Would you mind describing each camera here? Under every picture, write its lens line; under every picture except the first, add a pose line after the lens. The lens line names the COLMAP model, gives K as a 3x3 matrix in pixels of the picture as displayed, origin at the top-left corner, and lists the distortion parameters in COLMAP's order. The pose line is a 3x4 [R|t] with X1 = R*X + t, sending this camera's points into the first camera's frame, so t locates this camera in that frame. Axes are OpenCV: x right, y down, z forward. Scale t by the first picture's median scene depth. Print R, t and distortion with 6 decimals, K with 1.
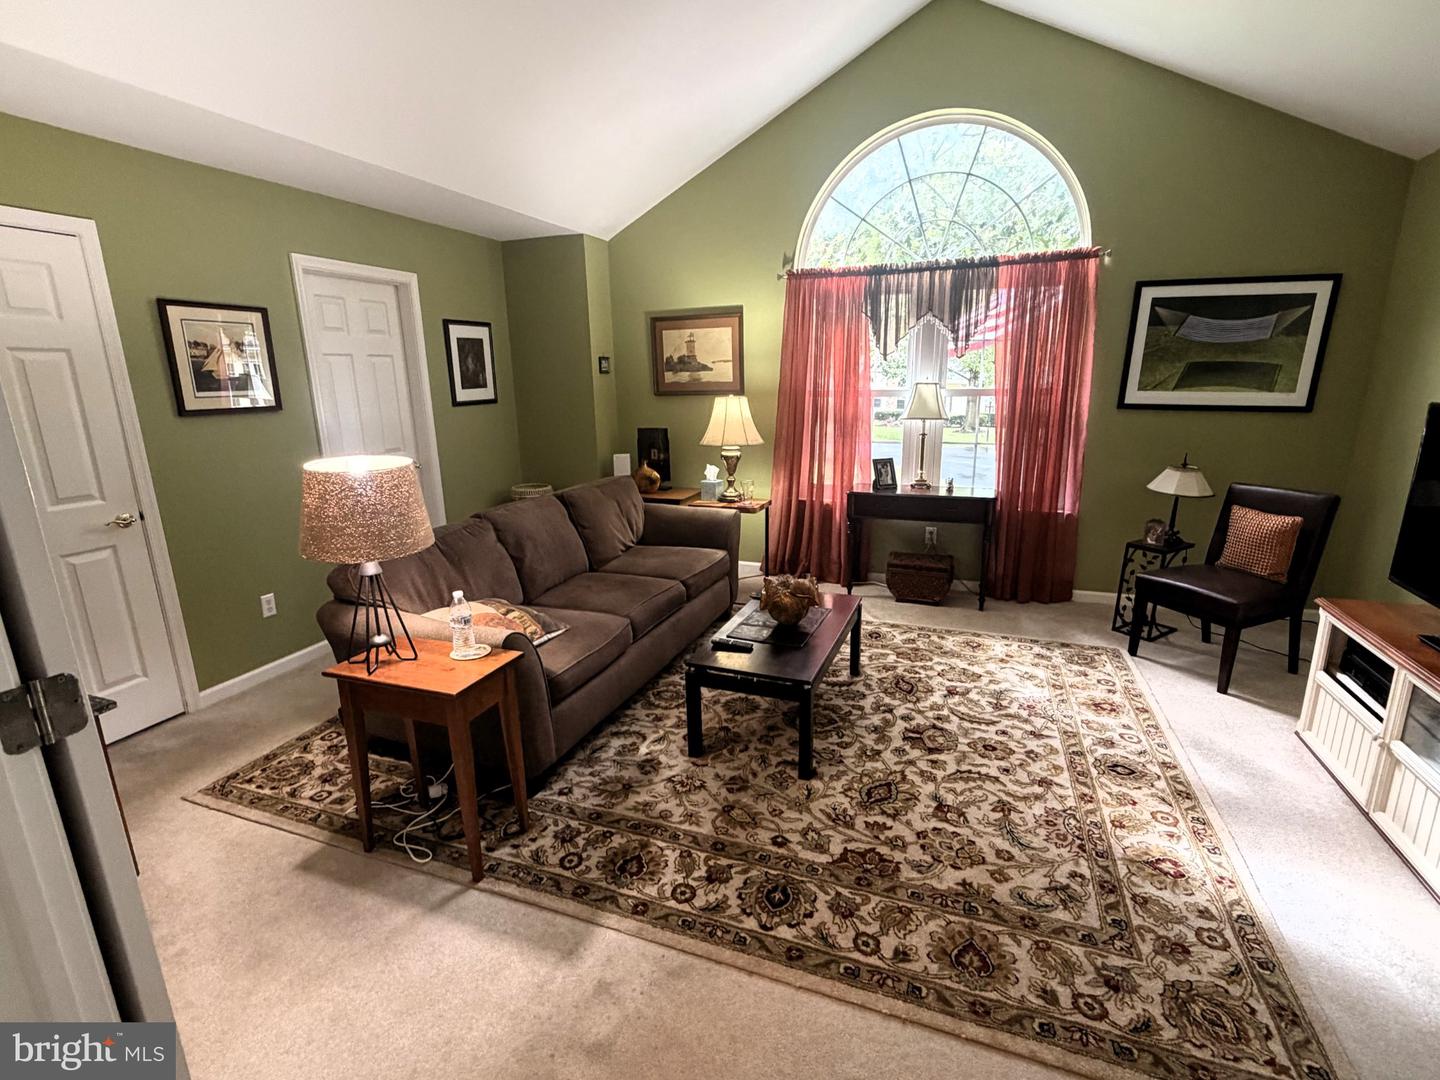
lens RADIAL K [[680.1, 0, 722.4], [0, 680.1, 540.6], [0, 0, 1]] dist [-0.003375, -0.000681]
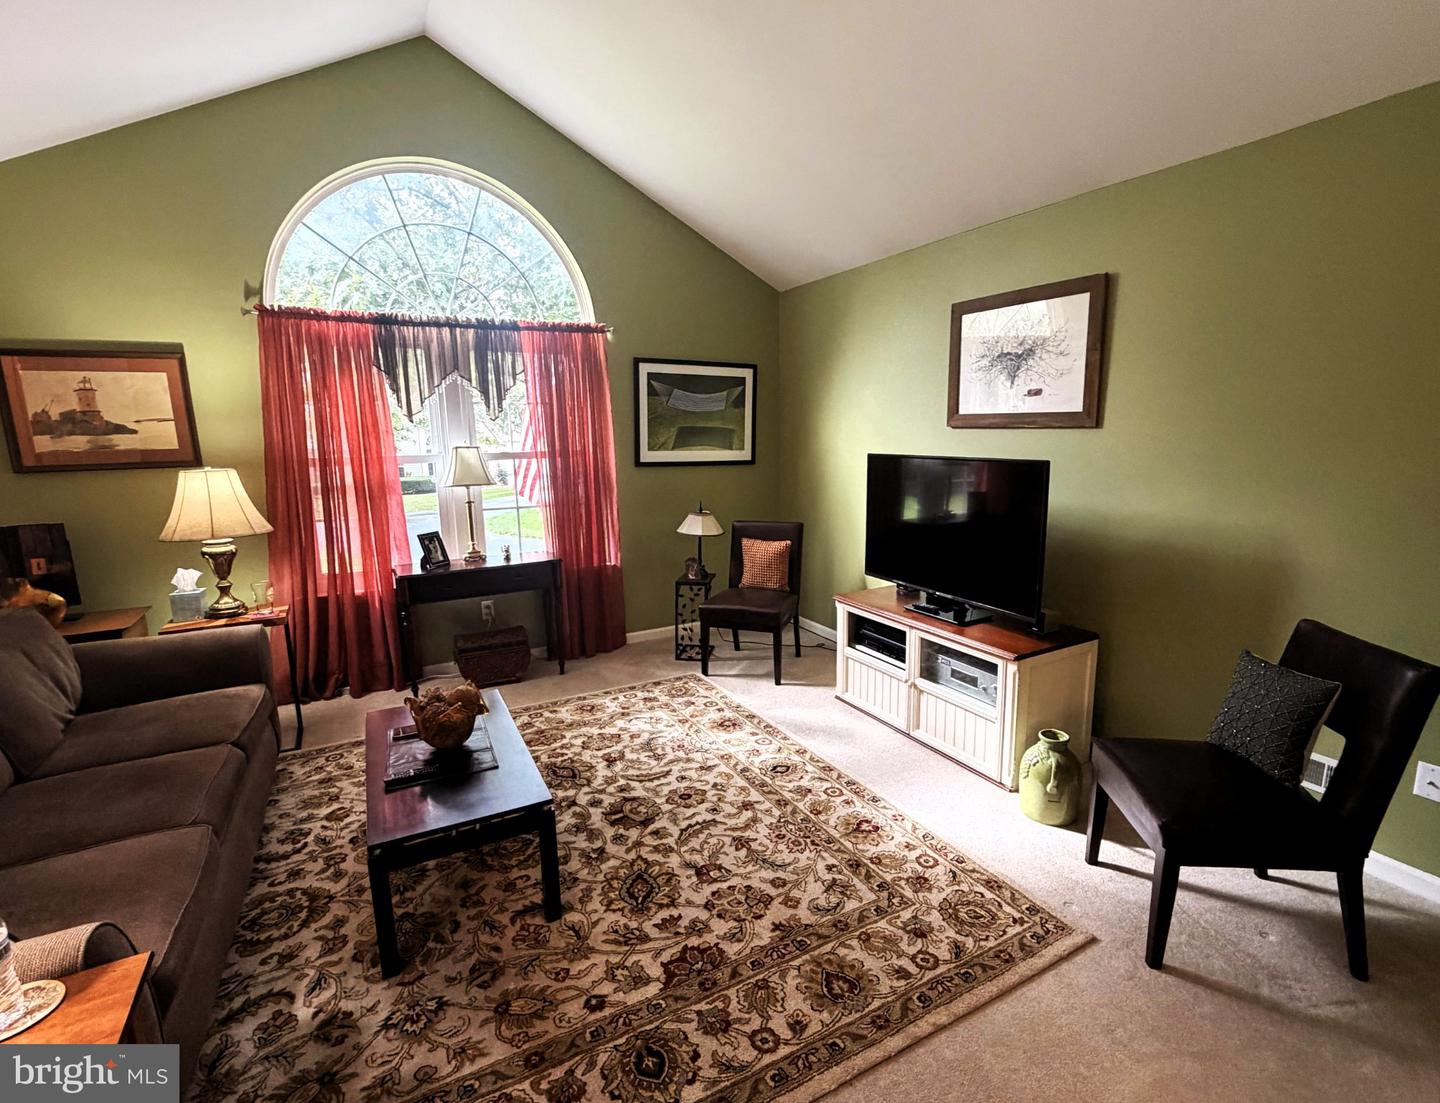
lens RADIAL K [[691.7, 0, 723.2], [0, 691.7, 551.5], [0, 0, 1]] dist [-0.003900, 0.000224]
pose [[0.646210, -0.125543, 0.752762, -0.244274], [0.185980, 0.982544, 0.004211, -0.039728], [-0.740151, 0.137278, 0.658279, 0.182438]]
